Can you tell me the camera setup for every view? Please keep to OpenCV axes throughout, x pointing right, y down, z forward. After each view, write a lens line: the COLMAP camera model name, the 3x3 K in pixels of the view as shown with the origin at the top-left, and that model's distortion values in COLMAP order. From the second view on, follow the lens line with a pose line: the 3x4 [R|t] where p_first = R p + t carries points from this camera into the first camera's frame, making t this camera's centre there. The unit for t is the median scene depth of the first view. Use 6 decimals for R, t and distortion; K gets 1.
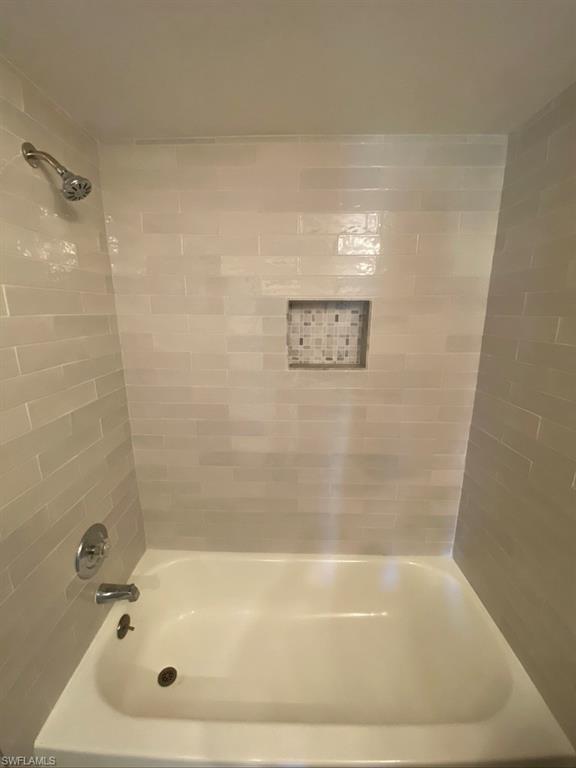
lens RADIAL K [[309.9, 0, 280.9], [0, 309.9, 388.1], [0, 0, 1]] dist [0.024965, -0.023062]
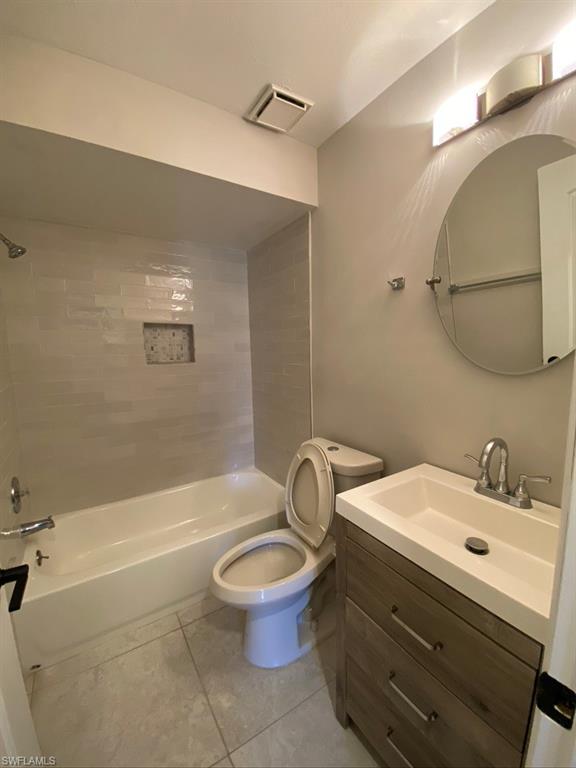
lens RADIAL K [[309.9, 0, 280.9], [0, 309.9, 388.1], [0, 0, 1]] dist [0.024965, -0.023062]
pose [[0.840444, -0.083394, 0.535444, -0.257247], [0.138160, 0.988409, -0.062918, 0.247115], [-0.523991, 0.126856, 0.842224, -0.680610]]
